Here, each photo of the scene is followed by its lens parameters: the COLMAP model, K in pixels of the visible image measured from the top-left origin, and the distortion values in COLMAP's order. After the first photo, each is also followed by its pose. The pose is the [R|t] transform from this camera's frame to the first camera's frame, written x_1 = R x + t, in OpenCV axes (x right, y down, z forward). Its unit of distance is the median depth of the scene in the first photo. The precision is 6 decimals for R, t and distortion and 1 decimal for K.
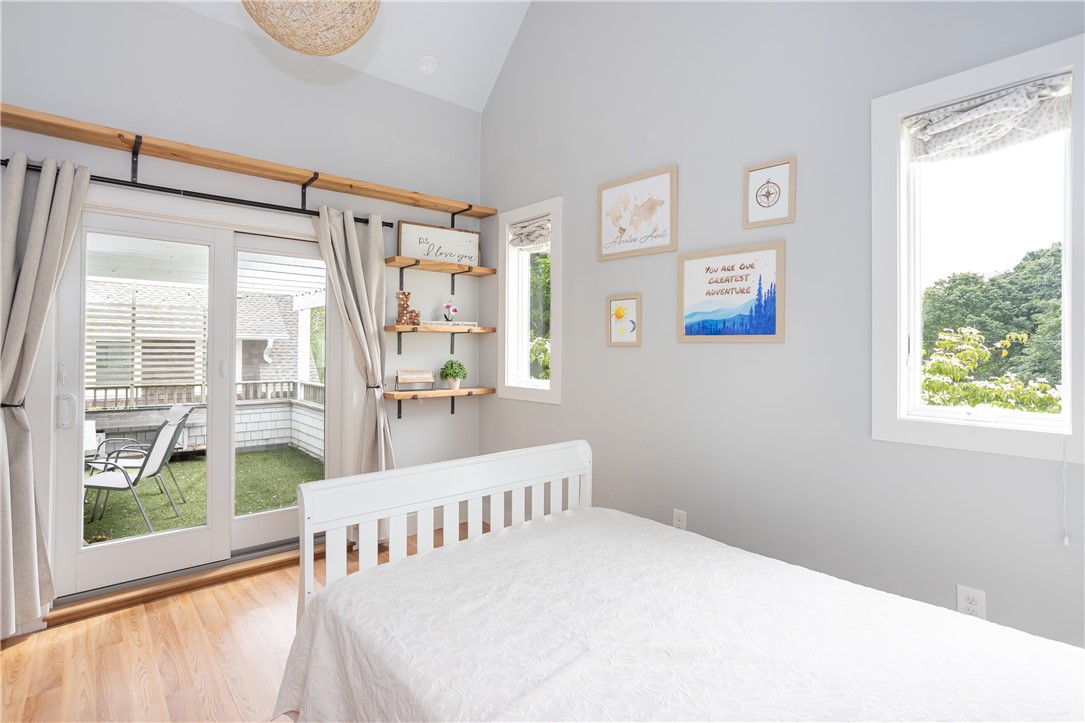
lens RADIAL K [[528.0, 0, 536.4], [0, 528.0, 352.5], [0, 0, 1]] dist [-0.020296, 0.007740]
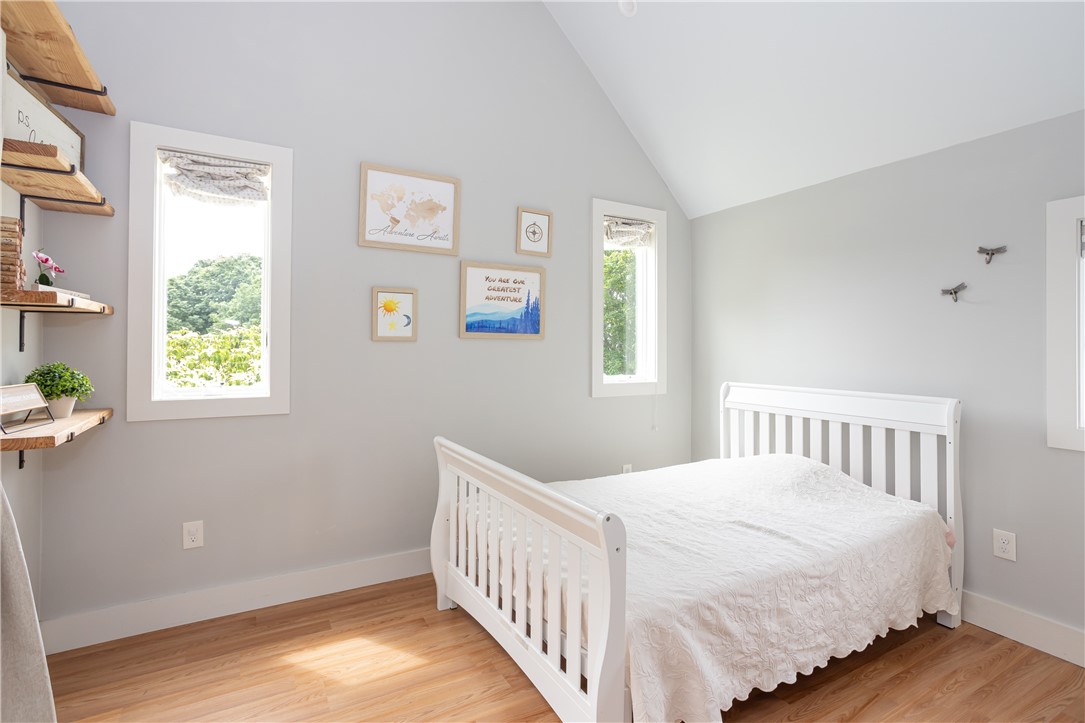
lens RADIAL K [[528.0, 0, 533.5], [0, 528.0, 356.0], [0, 0, 1]] dist [-0.020296, 0.007740]
pose [[0.224772, -0.022161, 0.974159, -0.737974], [0.005049, 0.999754, 0.021578, -0.003594], [-0.974398, 0.000068, 0.224828, 0.544604]]
